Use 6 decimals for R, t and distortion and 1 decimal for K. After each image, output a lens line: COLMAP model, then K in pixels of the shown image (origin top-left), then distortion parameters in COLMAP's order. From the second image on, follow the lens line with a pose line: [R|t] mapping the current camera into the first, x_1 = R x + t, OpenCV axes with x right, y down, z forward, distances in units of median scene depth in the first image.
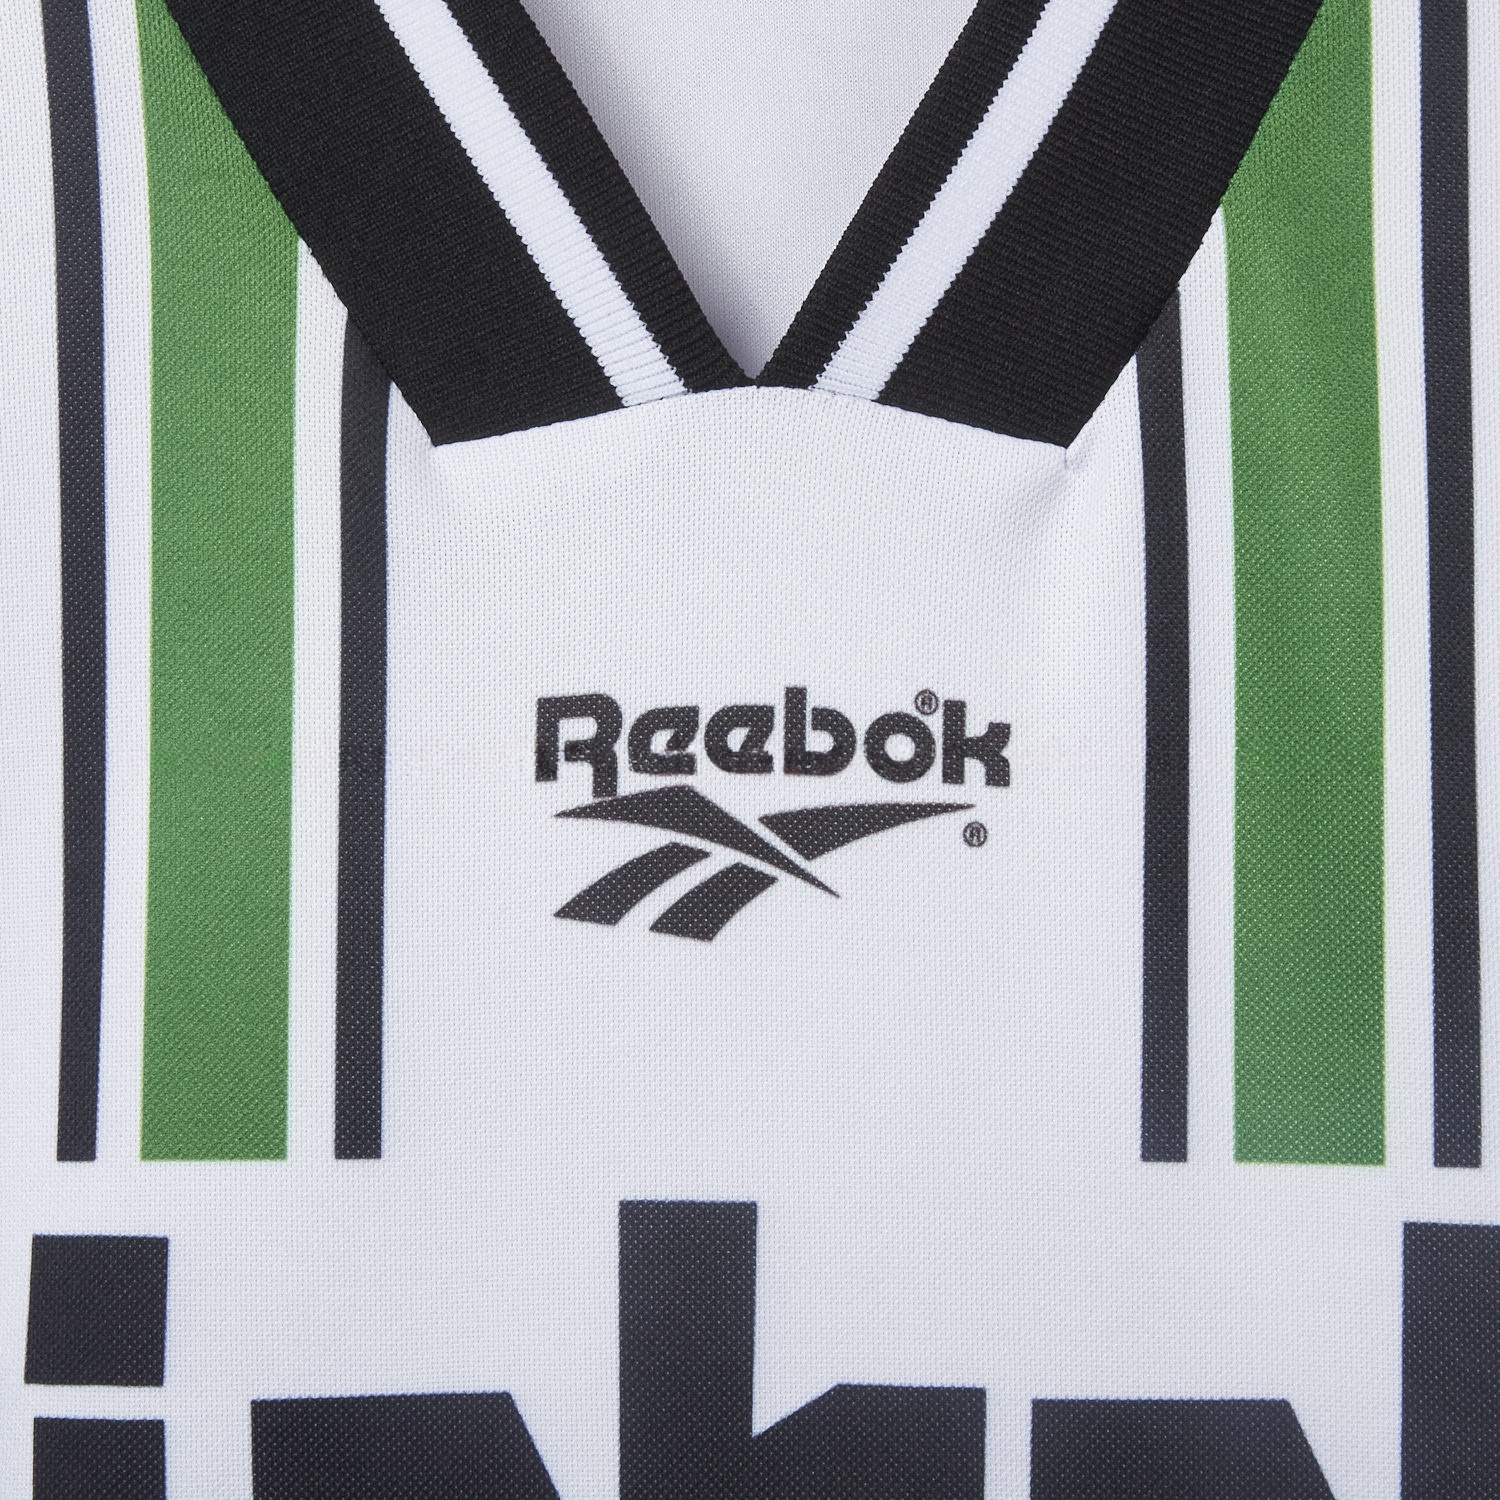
lens RADIAL K [[4226.1, 0, 848.8], [0, 4226.1, 749.3], [0, 0, 1]] dist [-0.033404, 0.000000]
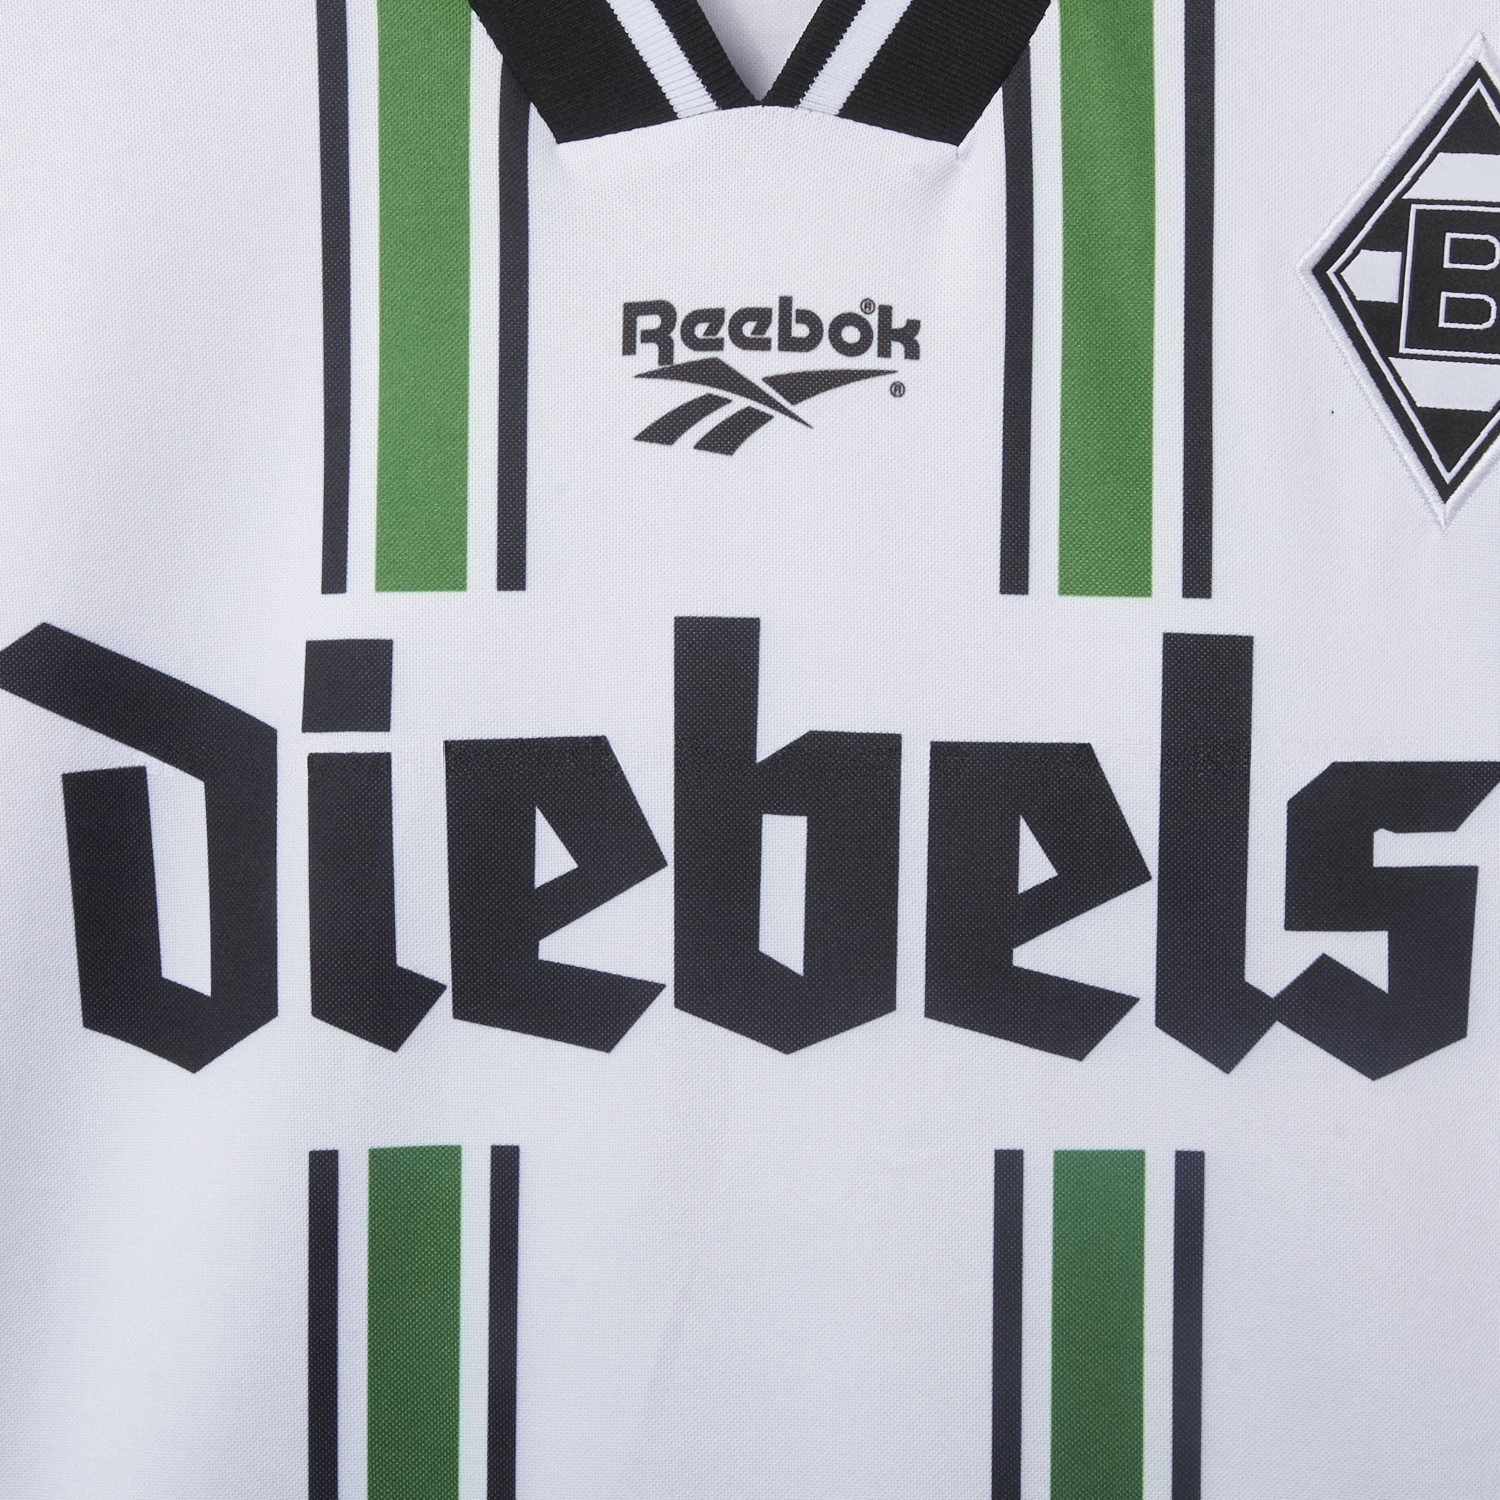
lens RADIAL K [[4226.1, 0, 758.8], [0, 4226.1, 813.6], [0, 0, 1]] dist [-0.033404, 0.000000]
pose [[0.999758, 0.006592, -0.020981, 0.011963], [-0.004923, 0.996894, 0.078596, 0.054488], [0.021434, -0.078474, 0.996686, -0.601187]]
